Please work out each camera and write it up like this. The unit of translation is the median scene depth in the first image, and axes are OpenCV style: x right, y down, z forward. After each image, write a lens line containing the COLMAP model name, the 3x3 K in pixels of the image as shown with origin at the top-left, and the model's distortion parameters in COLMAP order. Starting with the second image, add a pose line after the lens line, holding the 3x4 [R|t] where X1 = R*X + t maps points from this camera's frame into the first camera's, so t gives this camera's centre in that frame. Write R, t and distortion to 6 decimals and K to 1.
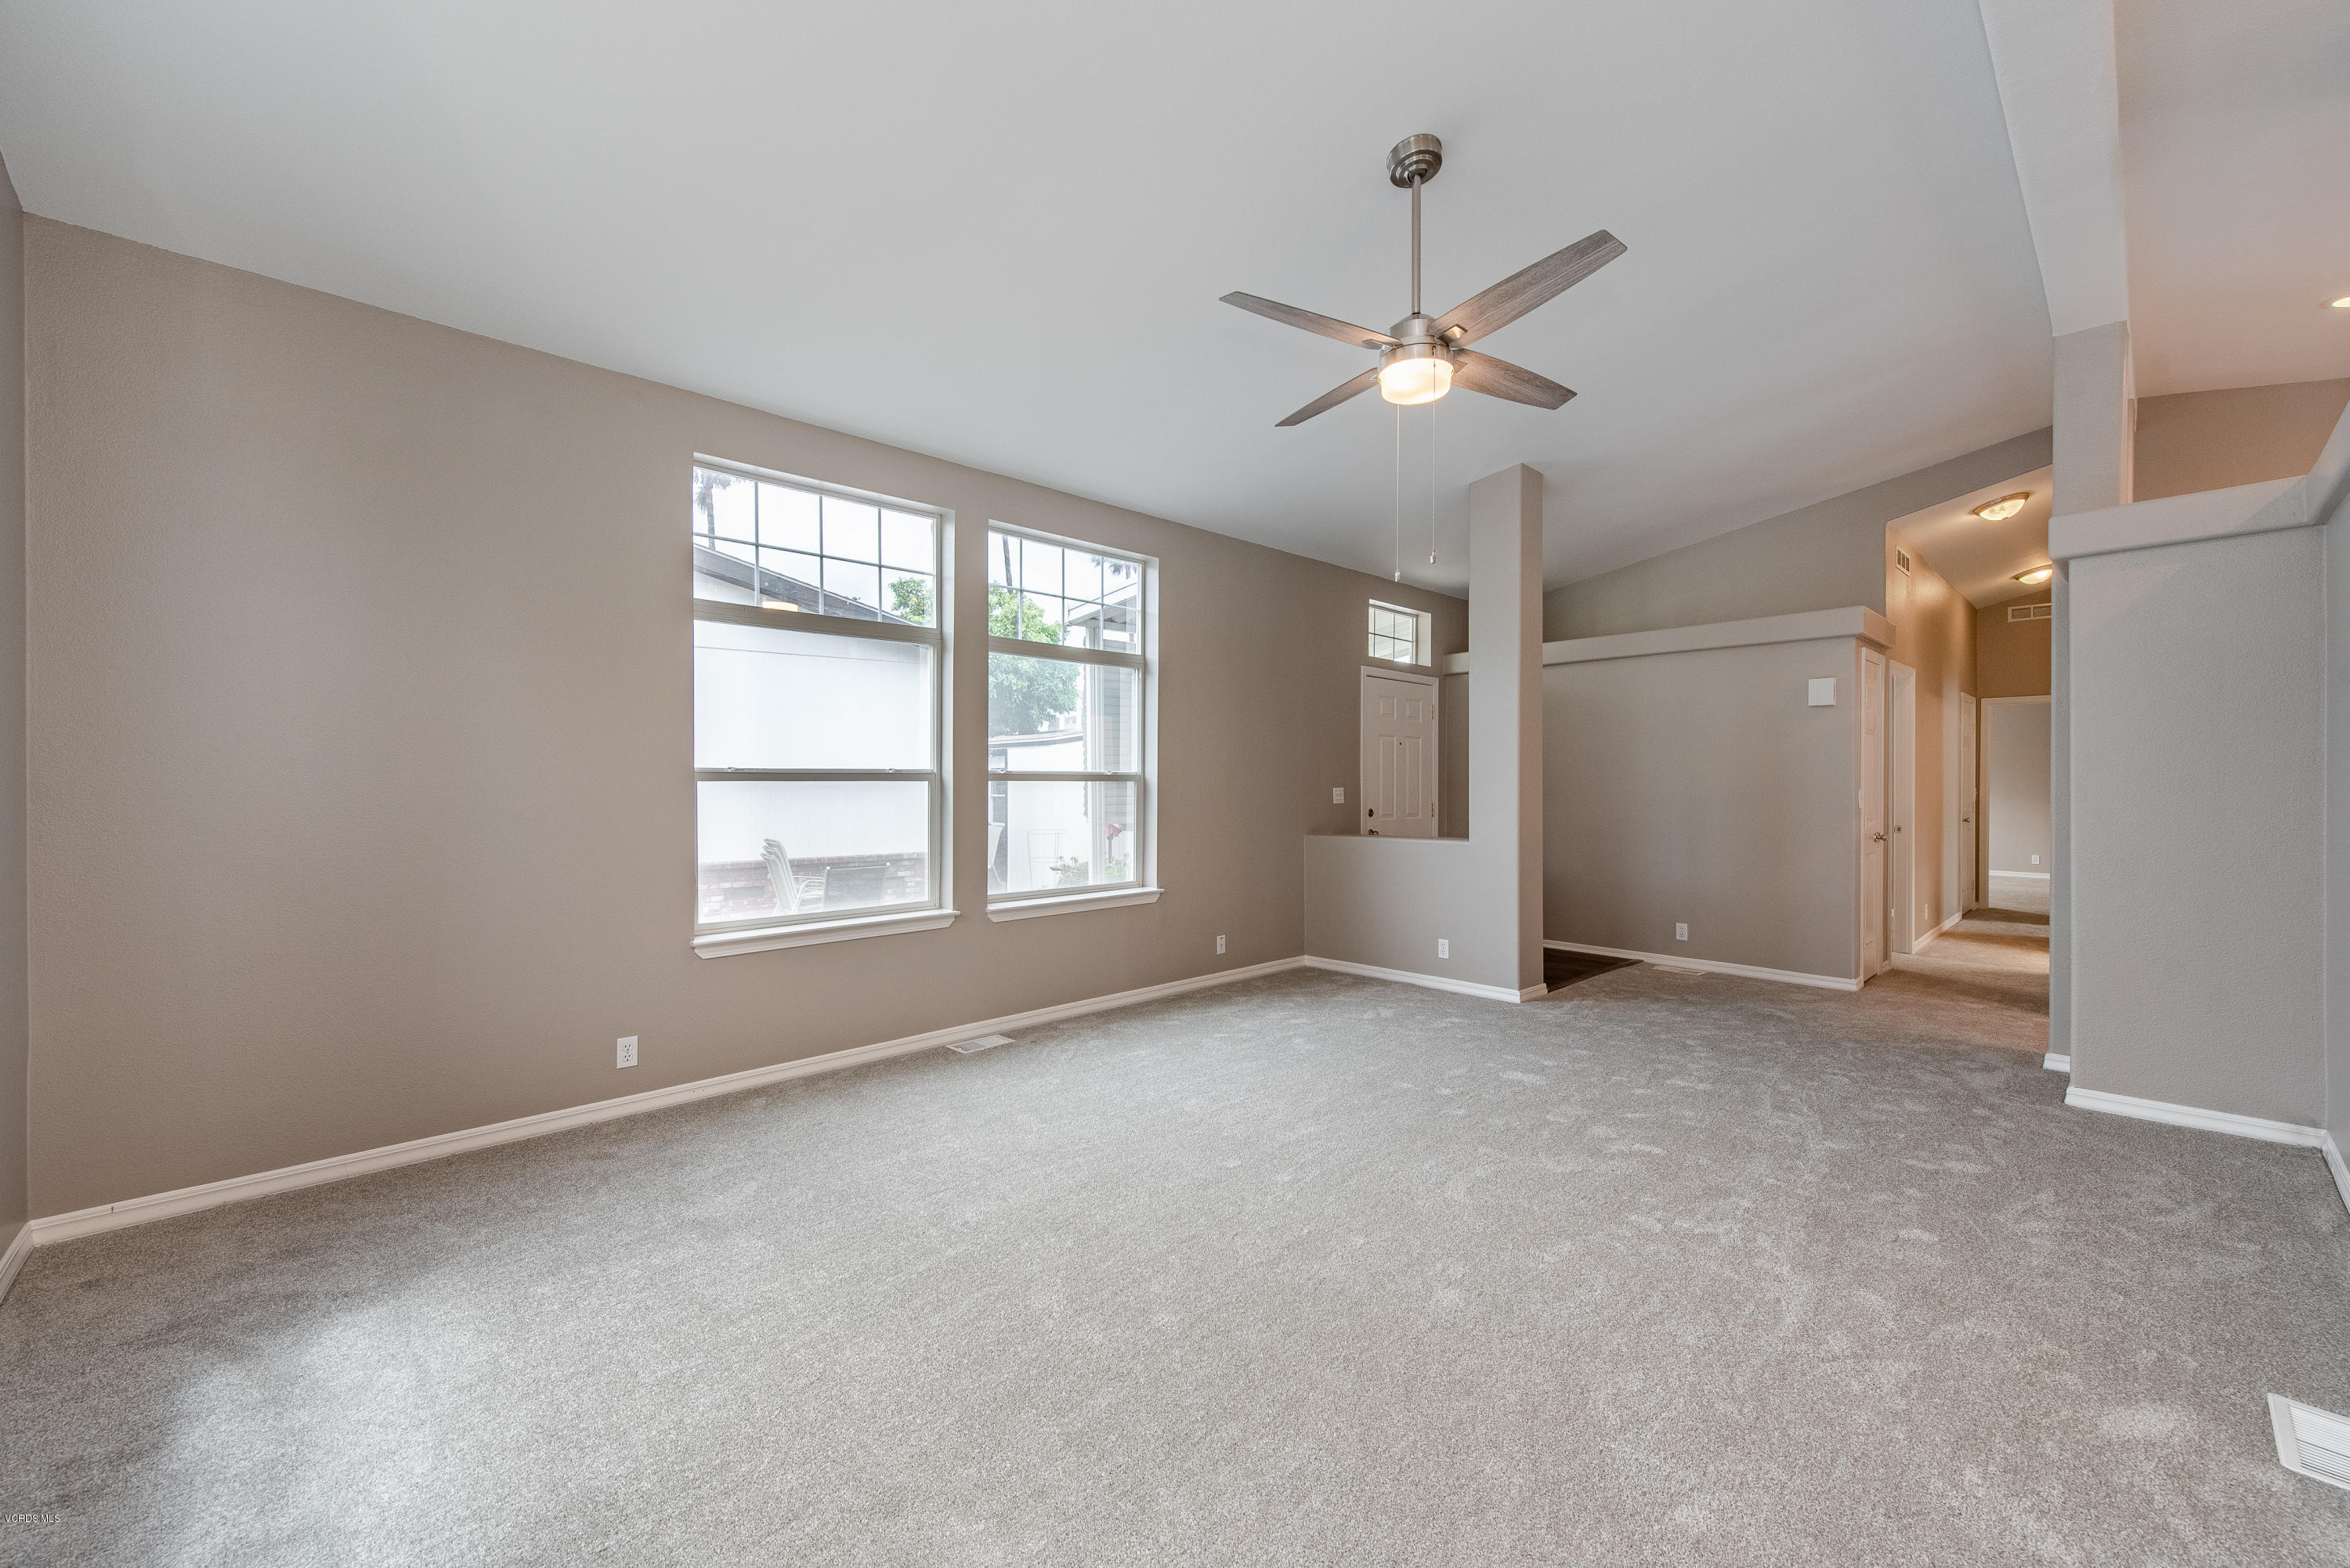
lens RADIAL K [[919.9, 0, 1186.3], [0, 919.9, 786.8], [0, 0, 1]] dist [0.012486, -0.005277]
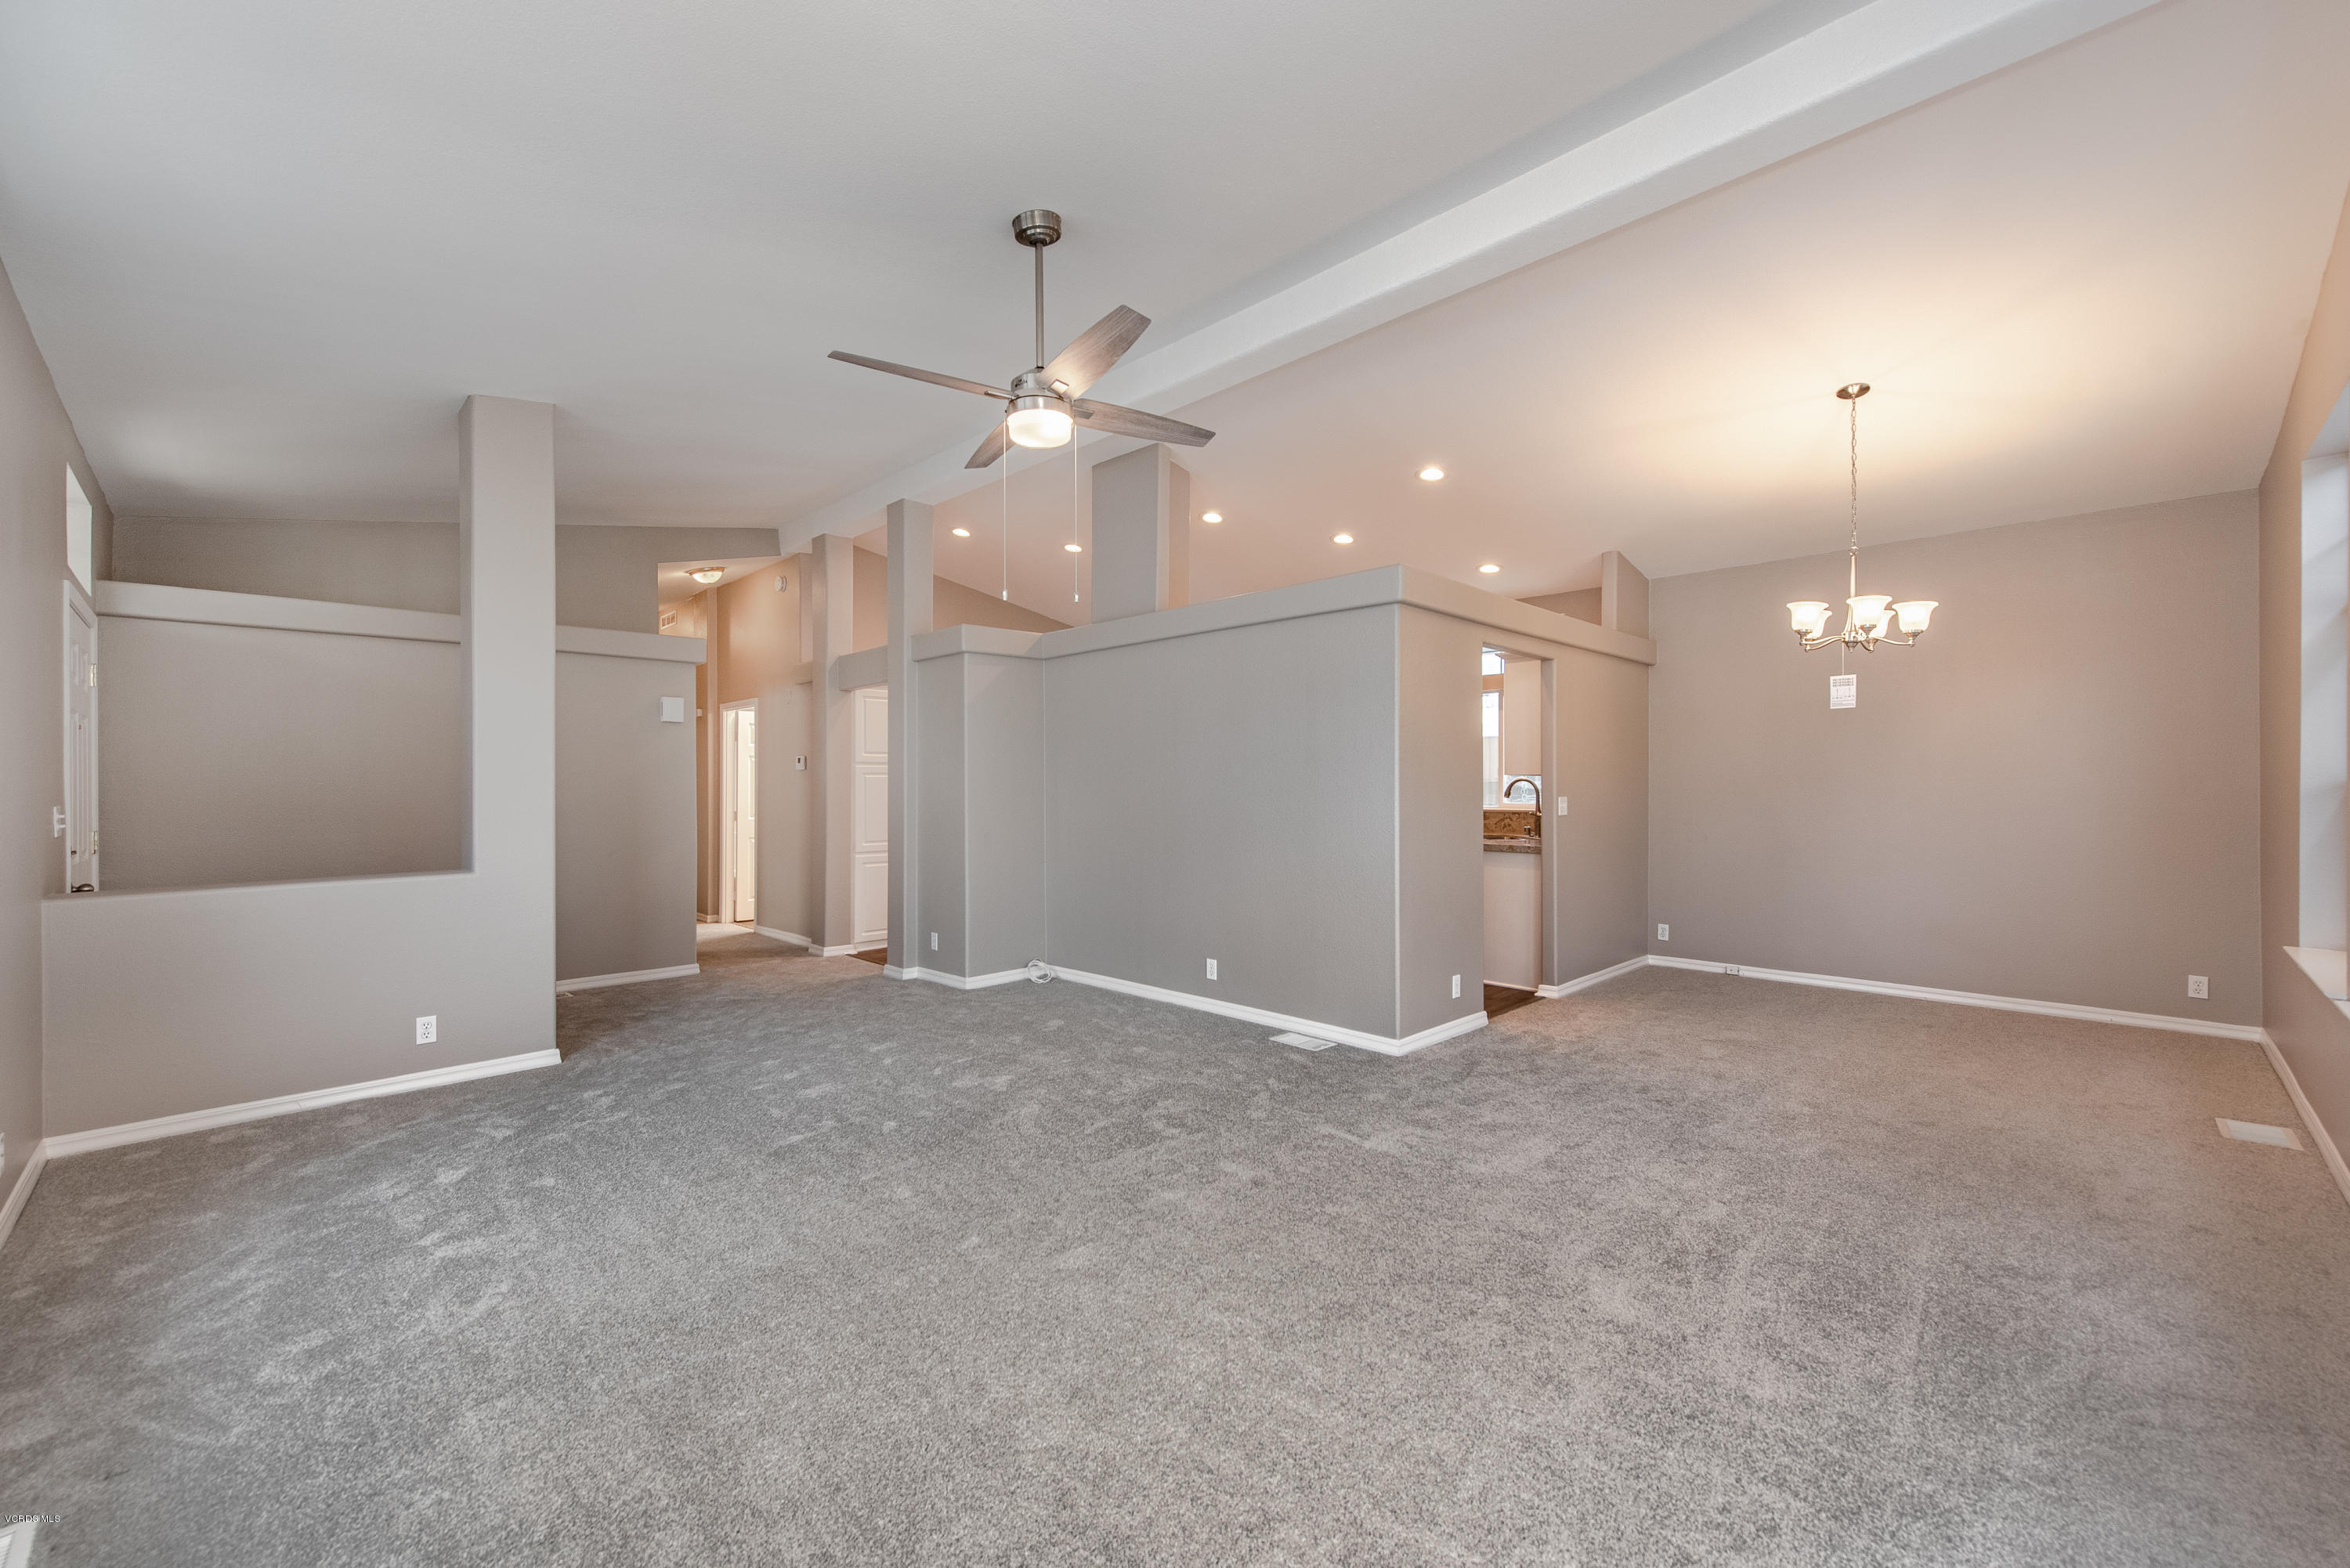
lens RADIAL K [[909.5, 0, 1165.3], [0, 909.5, 787.9], [0, 0, 1]] dist [0.015305, -0.004752]
pose [[0.009328, -0.003196, 0.999951, -0.646369], [0.011632, 0.999928, 0.003087, -0.009234], [-0.999889, 0.011603, 0.009364, 0.650009]]
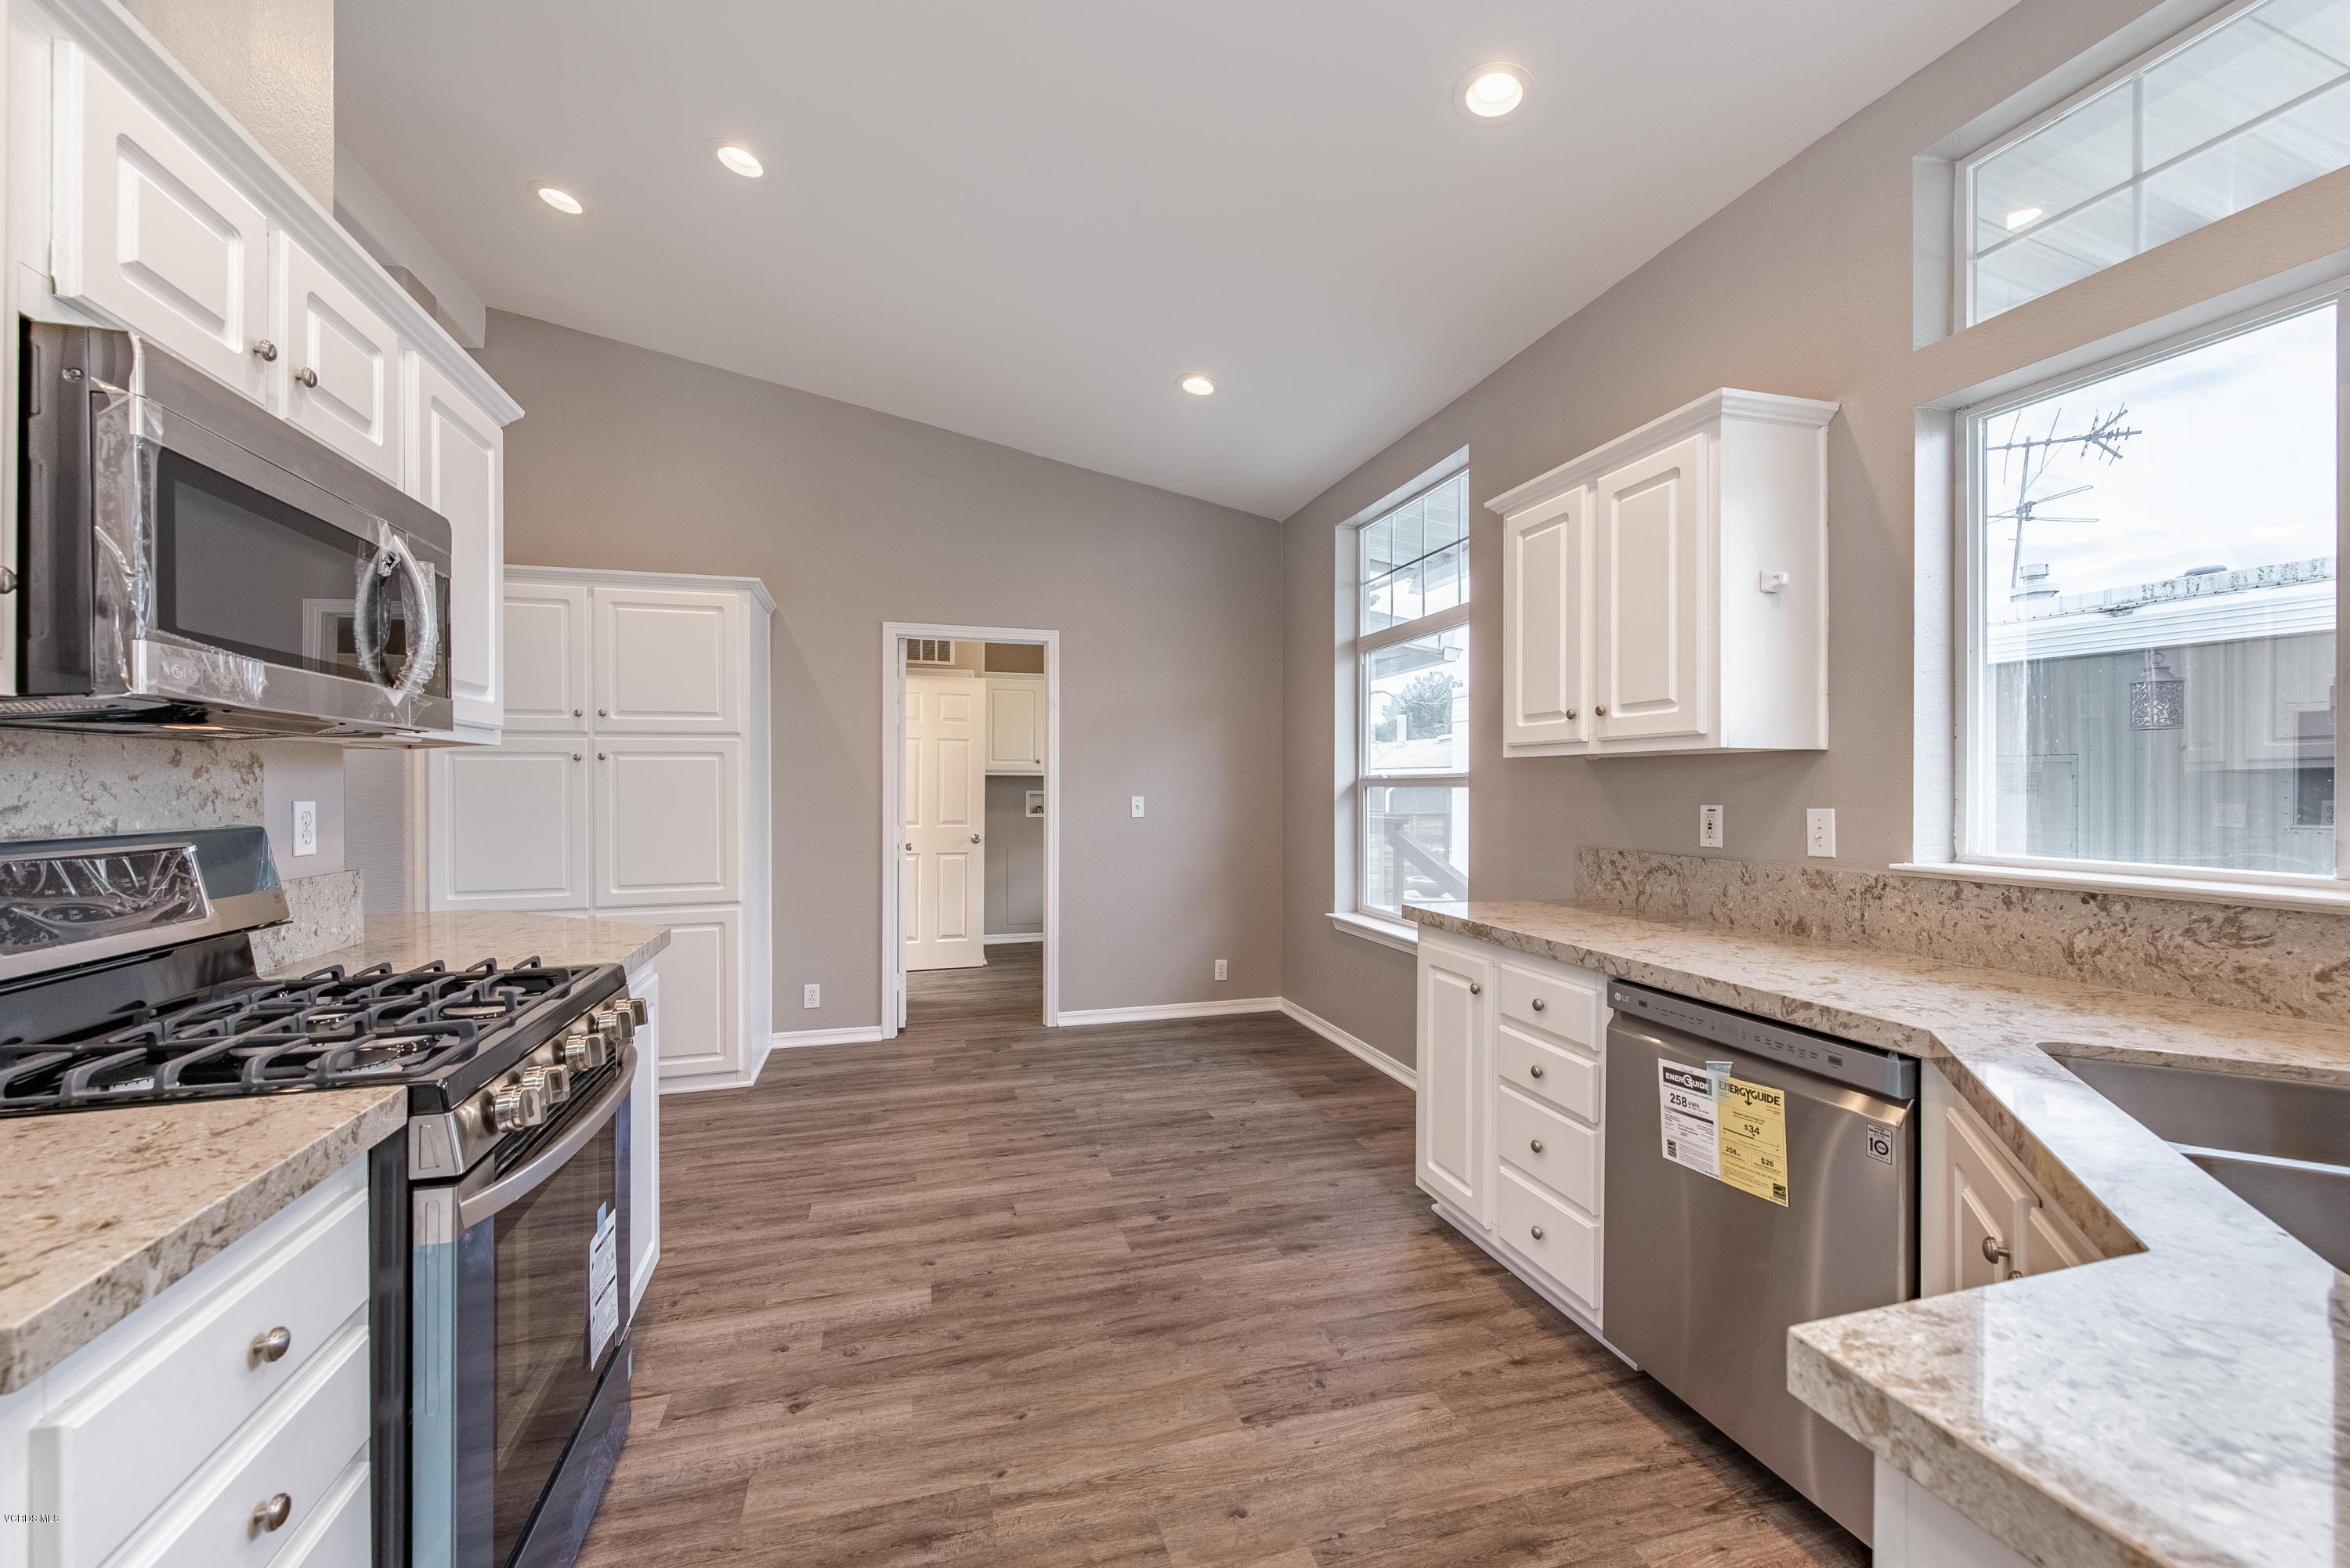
lens RADIAL K [[958.8, 0, 1170.2], [0, 958.8, 786.0], [0, 0, 1]] dist [0.015821, -0.000184]
pose [[0.462294, -0.004260, 0.886716, 0.853356], [0.009187, 0.999958, 0.000015, 0.002935], [-0.886679, 0.008140, 0.462314, 0.148832]]
